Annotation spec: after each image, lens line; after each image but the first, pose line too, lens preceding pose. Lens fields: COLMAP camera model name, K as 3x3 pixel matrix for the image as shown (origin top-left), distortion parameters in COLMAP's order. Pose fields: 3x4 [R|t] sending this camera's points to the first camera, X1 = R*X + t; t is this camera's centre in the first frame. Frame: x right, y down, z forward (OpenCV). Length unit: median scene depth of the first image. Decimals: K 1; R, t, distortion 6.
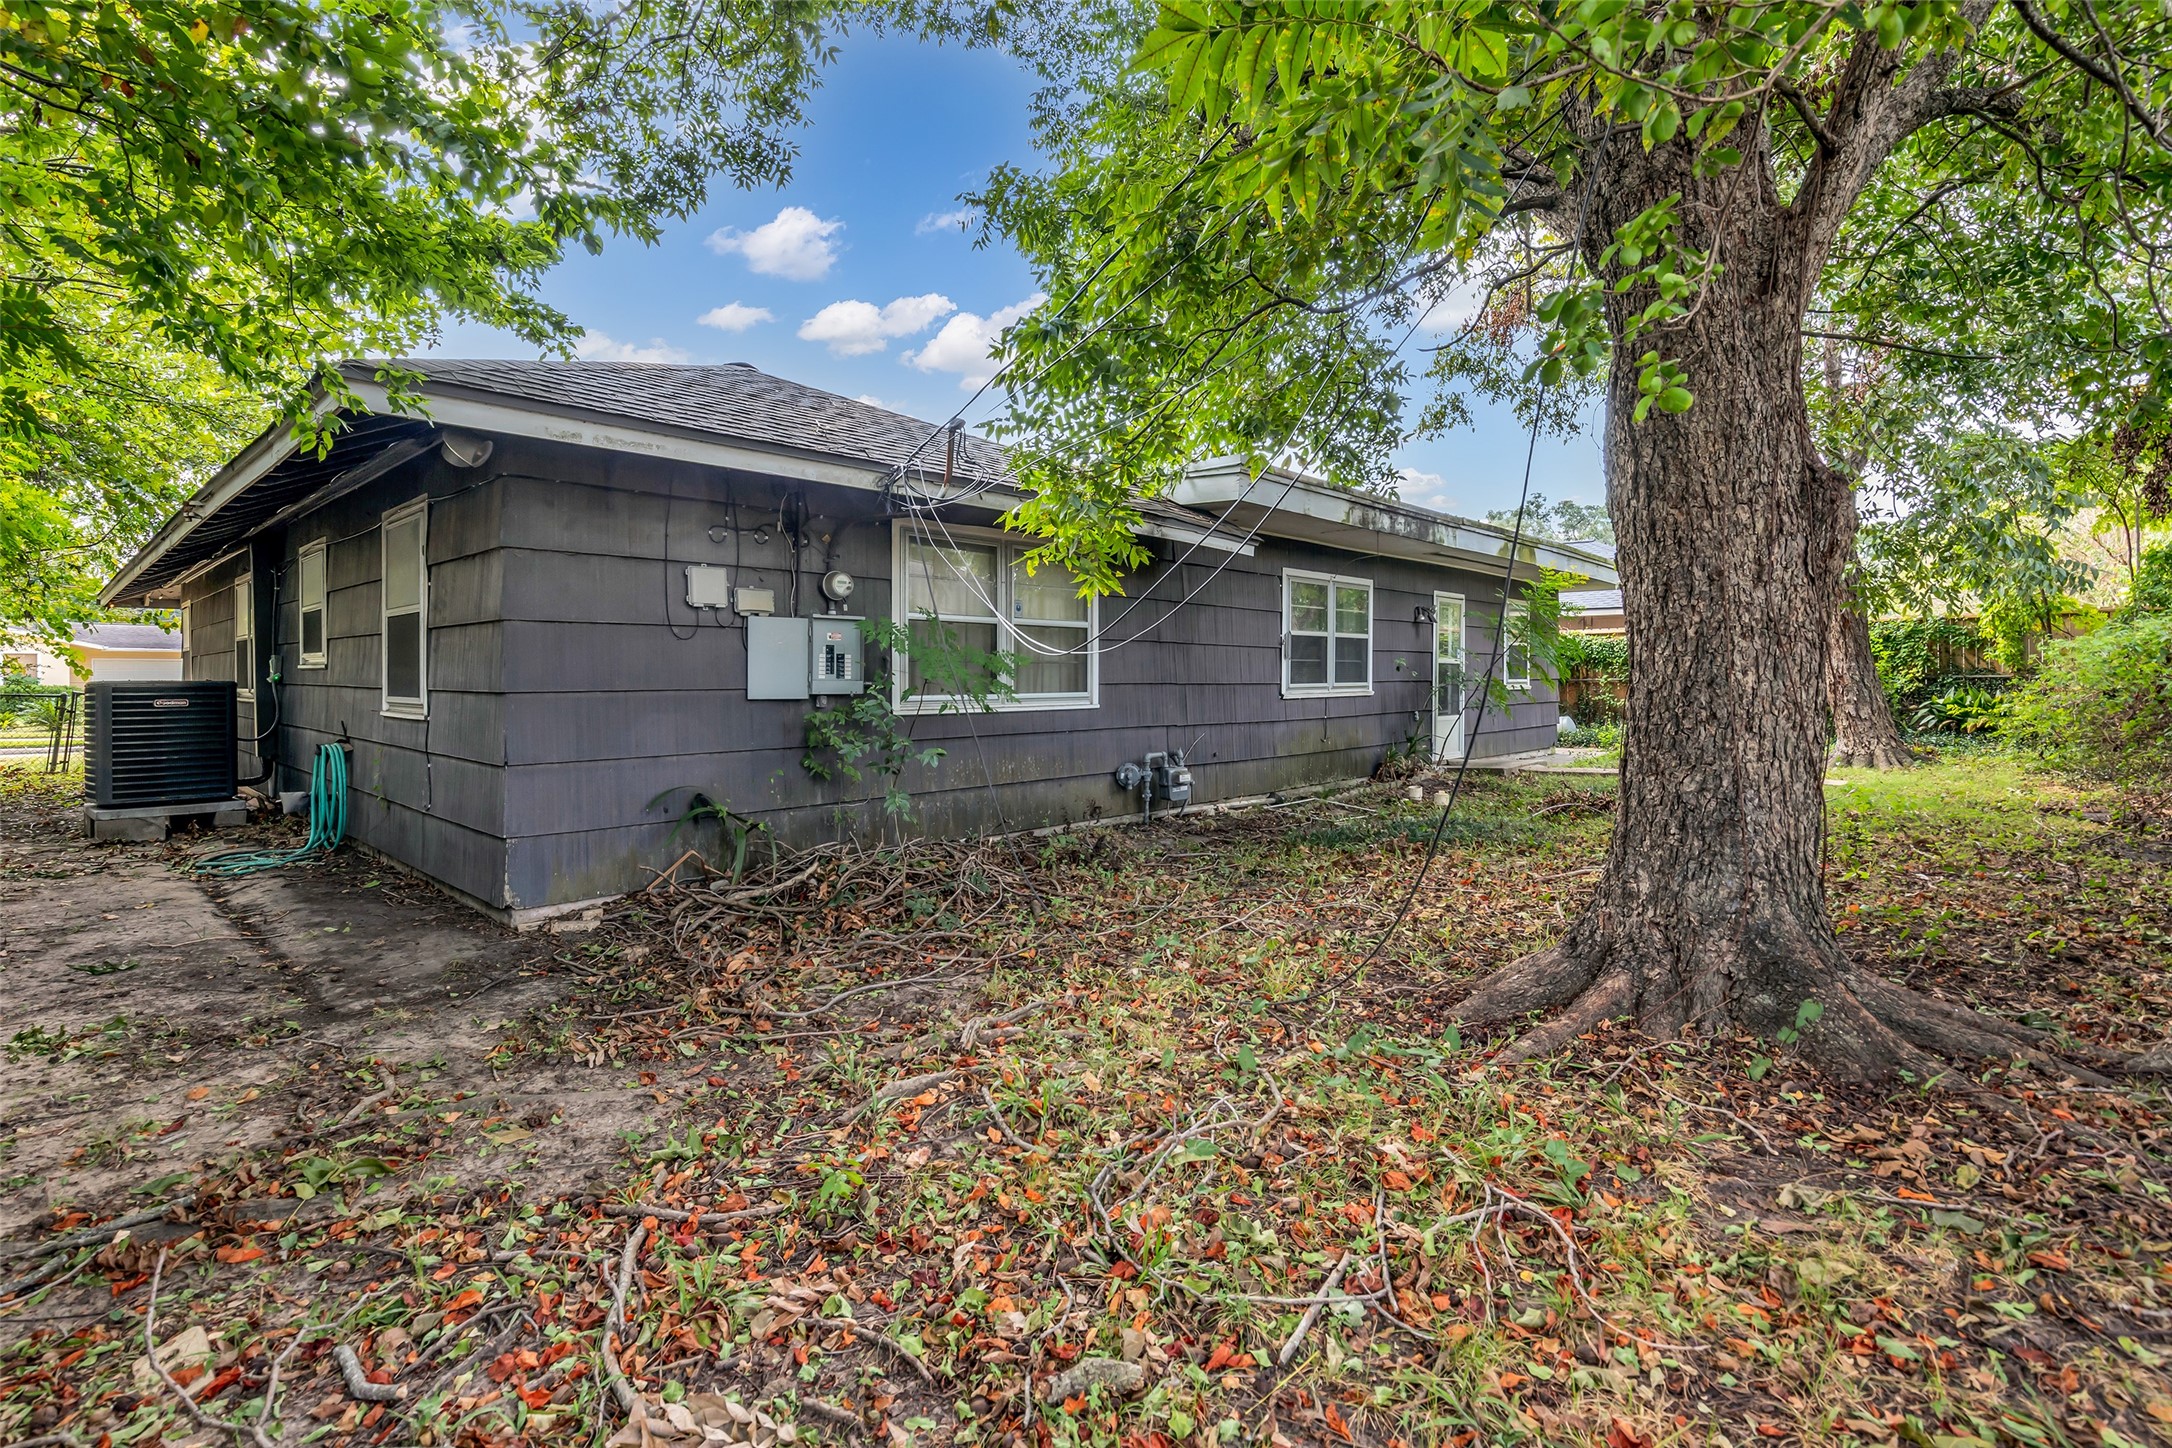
lens RADIAL K [[994.3, 0, 1082.6], [0, 994.3, 707.6], [0, 0, 1]] dist [-0.003239, 0.000134]
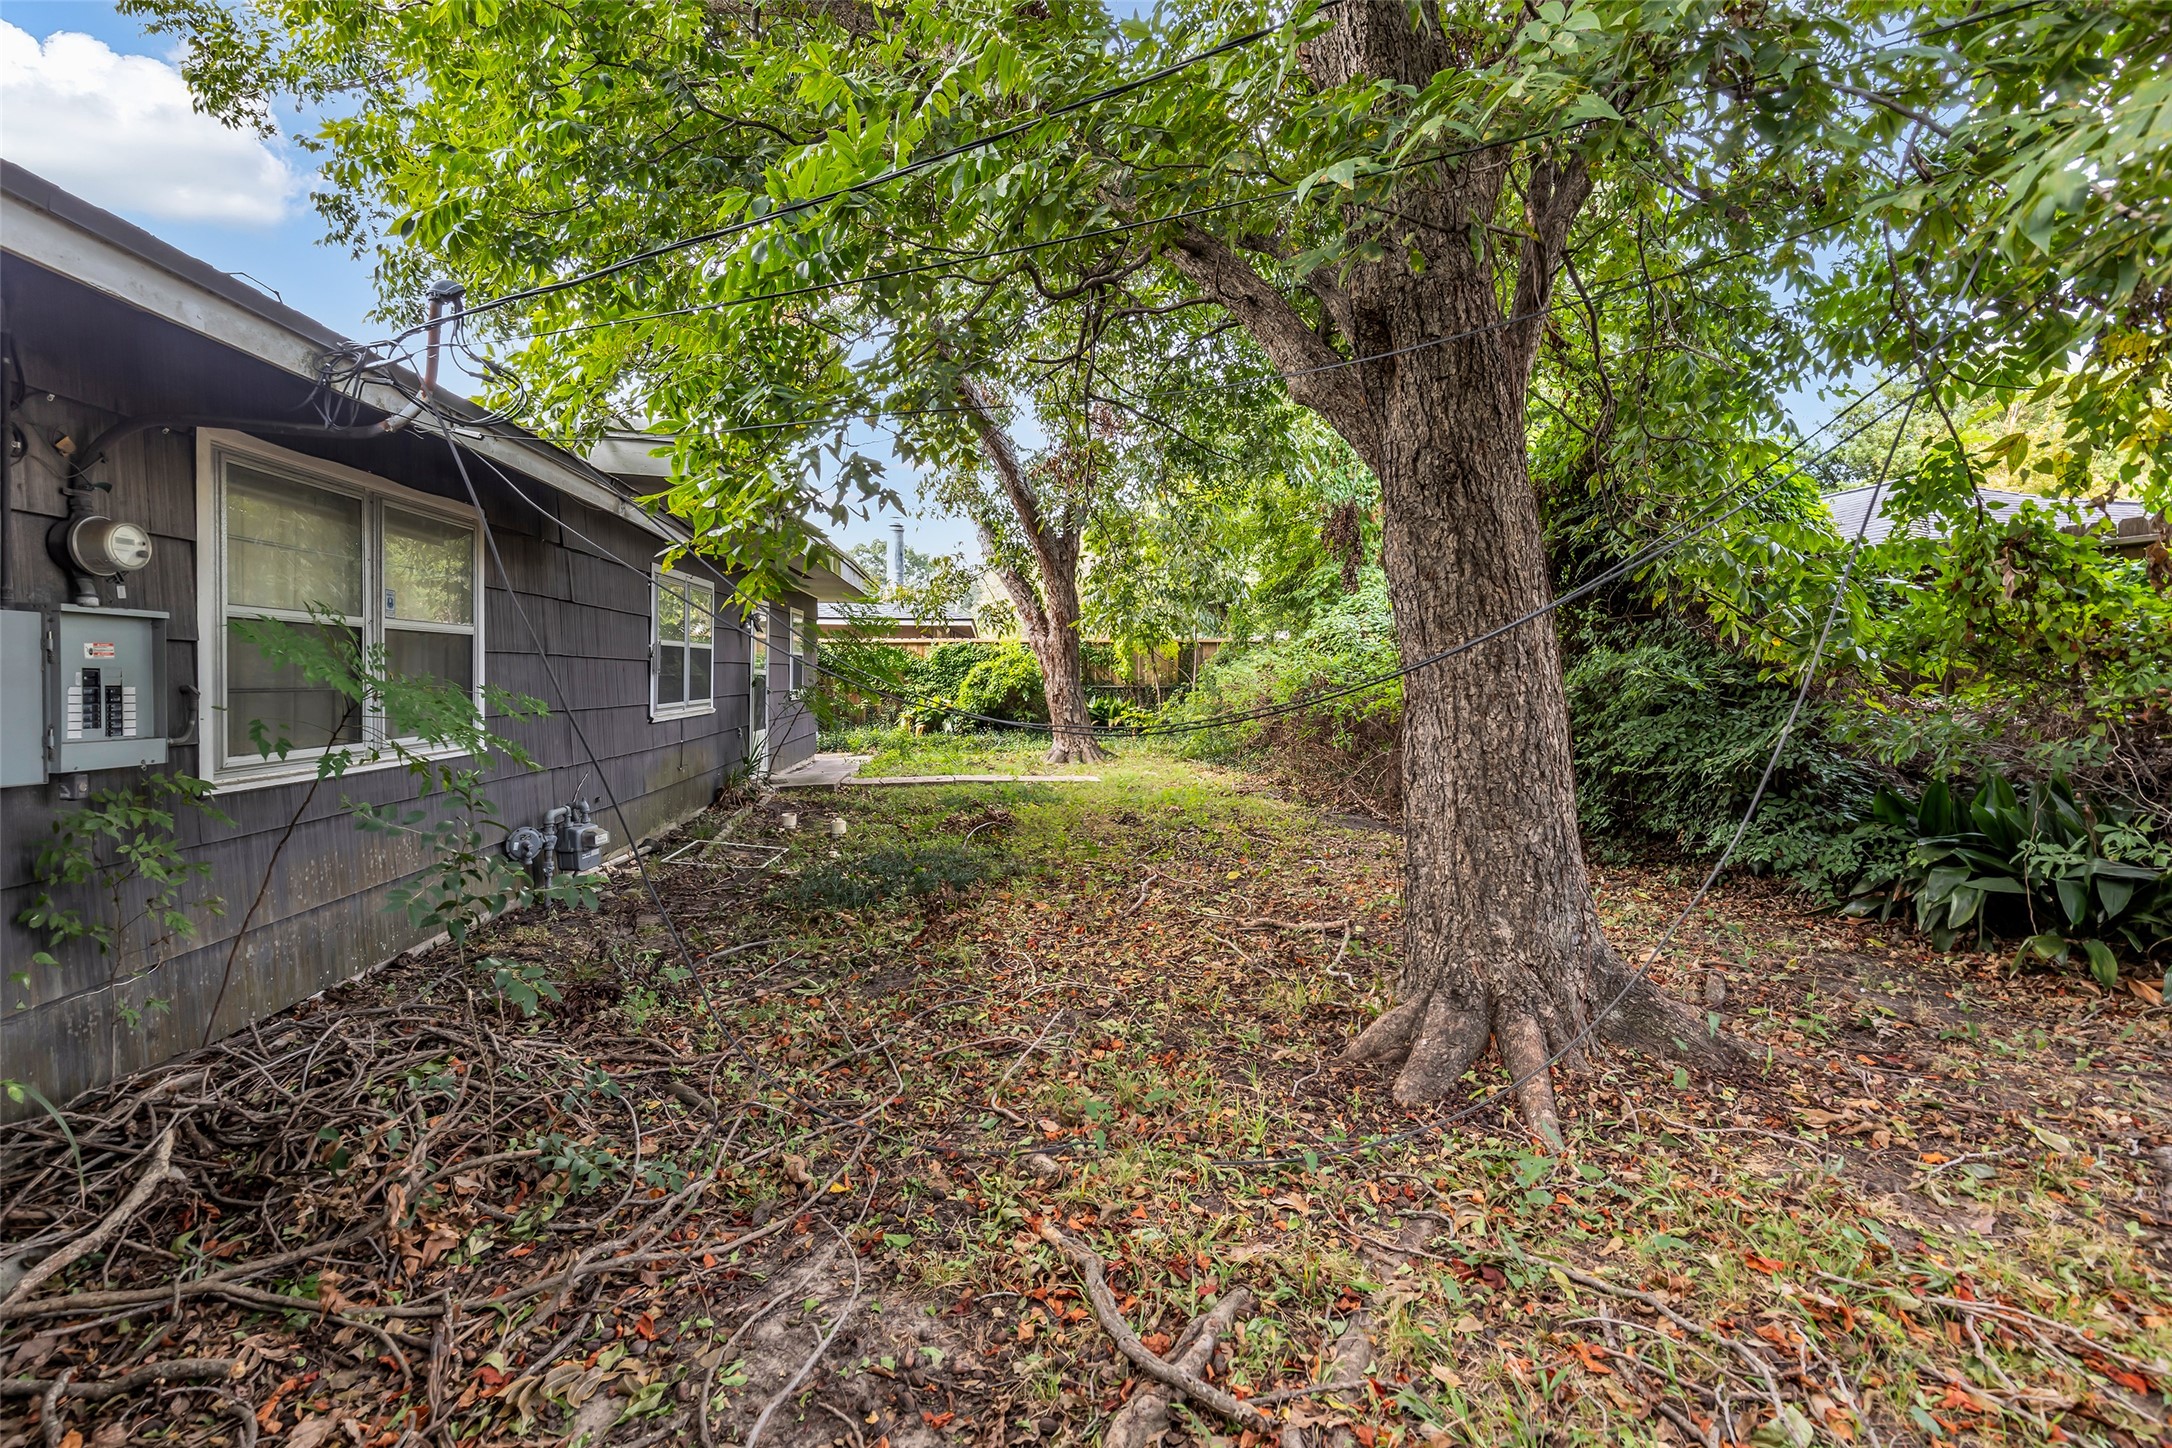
lens RADIAL K [[994.3, 0, 1080.9], [0, 994.3, 721.5], [0, 0, 1]] dist [-0.003239, 0.000134]
pose [[0.671503, -0.024566, 0.740595, -0.276662], [0.010947, 0.999670, 0.023235, -0.041405], [-0.740921, -0.007495, 0.671550, 0.303258]]
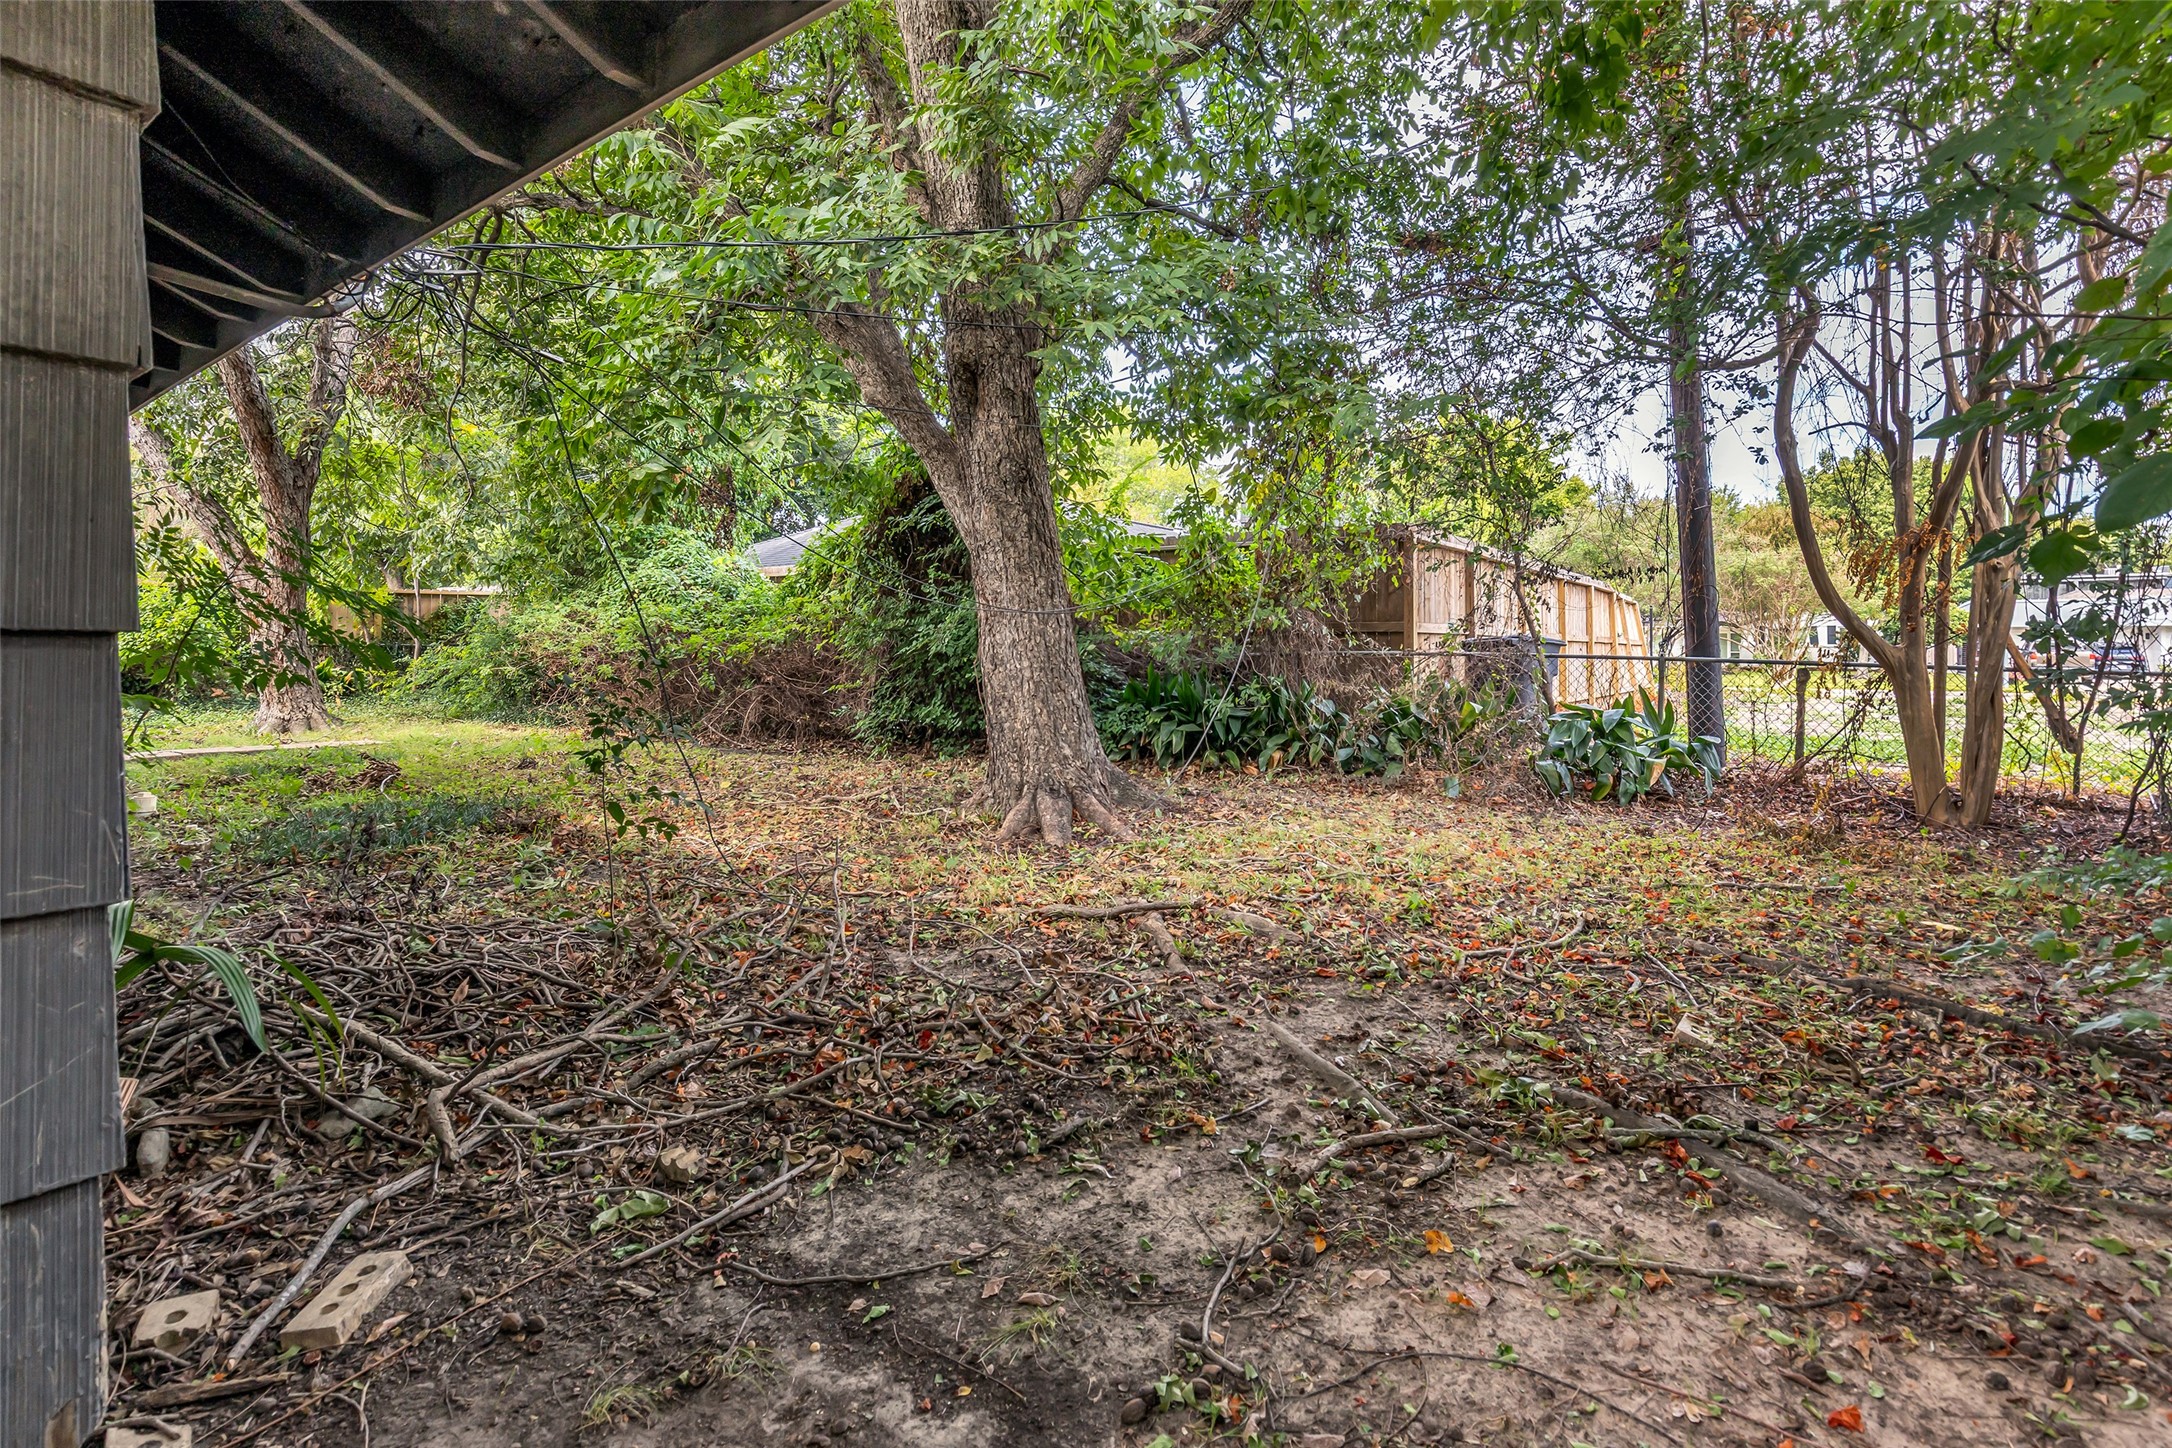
lens RADIAL K [[994.3, 0, 1088.3], [0, 994.3, 647.0], [0, 0, 1]] dist [-0.003239, 0.000134]
pose [[-0.072866, 0.001537, 0.997341, -0.639432], [0.027588, 0.999619, 0.000475, -0.007430], [-0.996960, 0.027549, -0.072881, 0.541061]]
